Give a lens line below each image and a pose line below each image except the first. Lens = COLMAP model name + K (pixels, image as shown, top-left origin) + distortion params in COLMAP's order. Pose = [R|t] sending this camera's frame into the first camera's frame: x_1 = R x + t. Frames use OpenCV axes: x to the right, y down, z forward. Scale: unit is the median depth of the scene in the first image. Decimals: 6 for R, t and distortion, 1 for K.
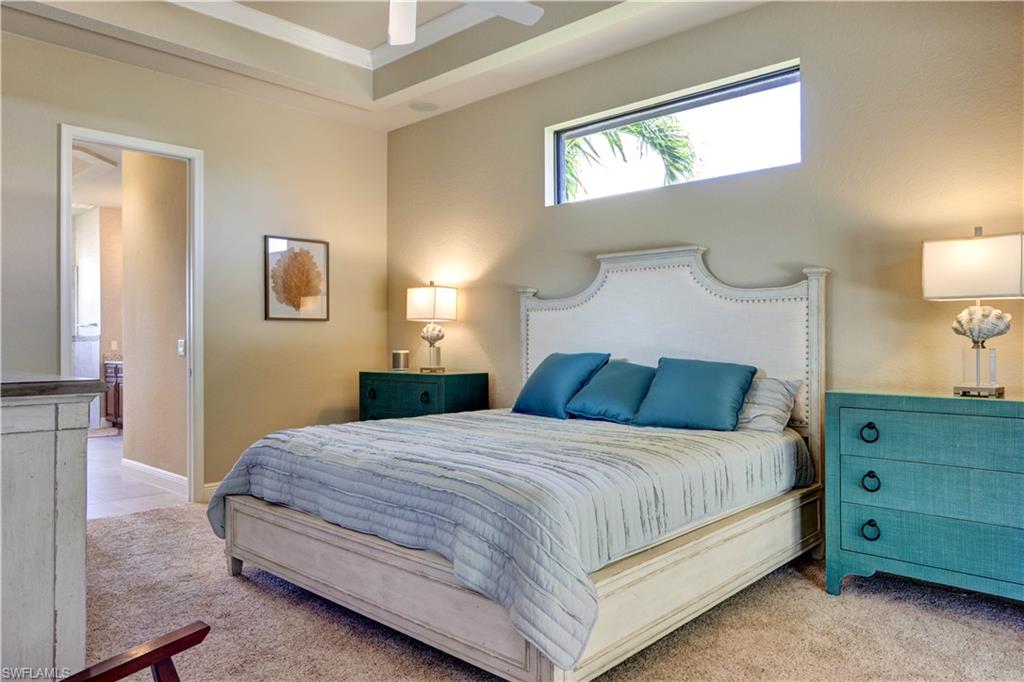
lens RADIAL K [[699.3, 0, 510.8], [0, 699.3, 337.1], [0, 0, 1]] dist [-0.017714, 0.017573]
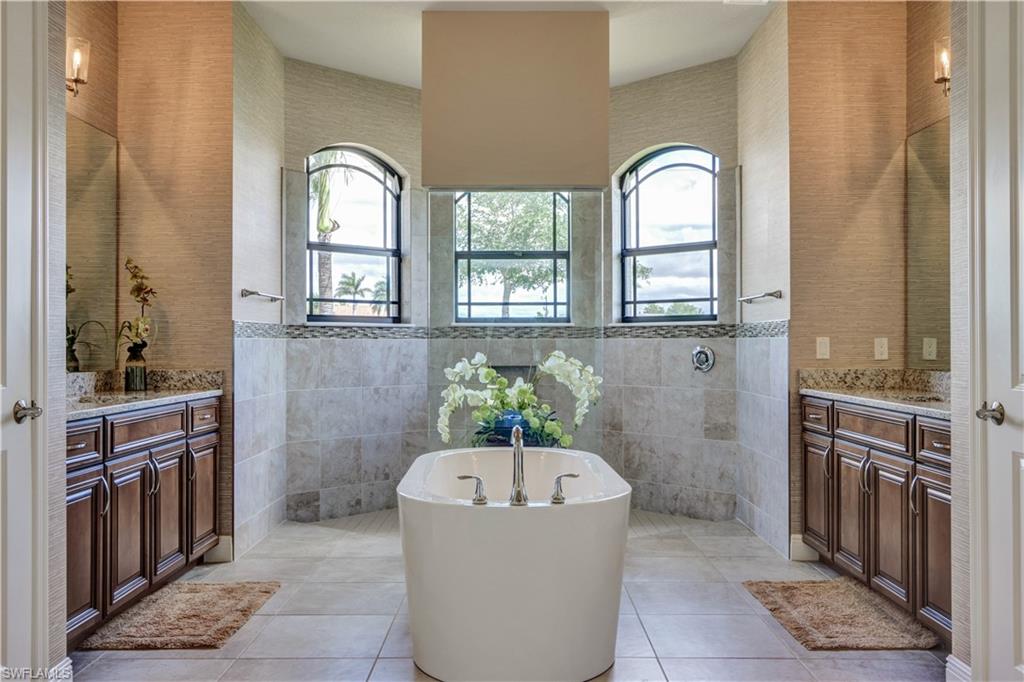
lens RADIAL K [[898.6, 0, 512.7], [0, 898.6, 341.4], [0, 0, 1]] dist [0.011528, 0.021659]
pose [[0.681009, 0.001300, -0.732274, -0.607957], [0.001348, 0.999995, 0.003028, 0.012902], [0.732274, -0.003049, 0.681004, 1.012640]]
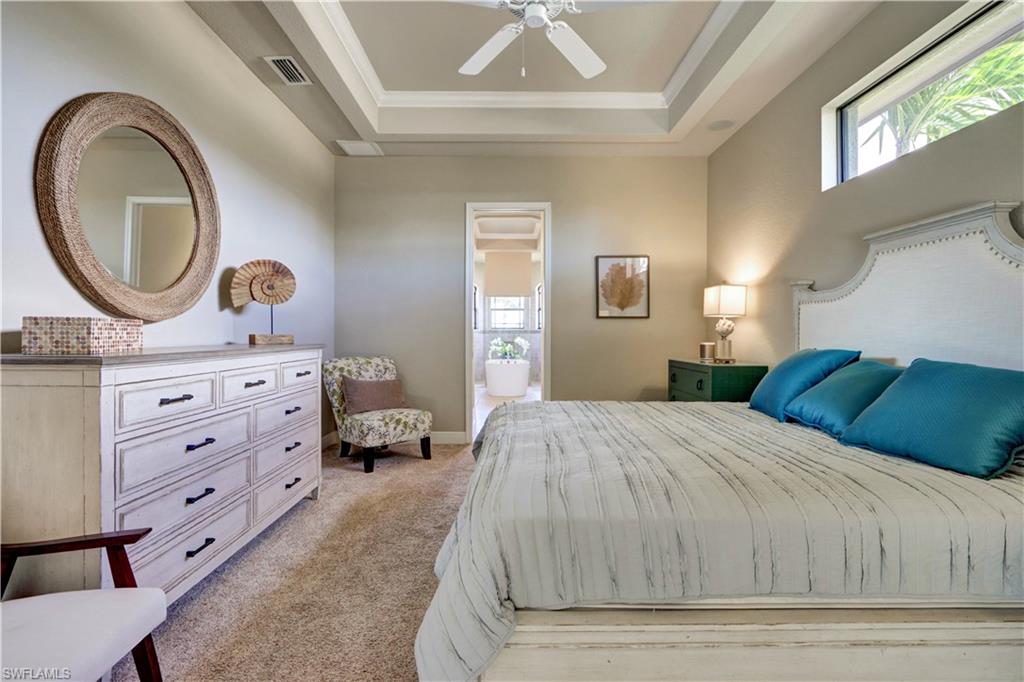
lens RADIAL K [[473.9, 0, 513.6], [0, 473.9, 337.4], [0, 0, 1]] dist [-0.019106, 0.001532]
pose [[0.684665, 0.011109, -0.728773, 0.224086], [-0.002116, 0.999910, 0.013254, 0.000743], [0.728854, -0.007533, 0.684627, 0.262995]]
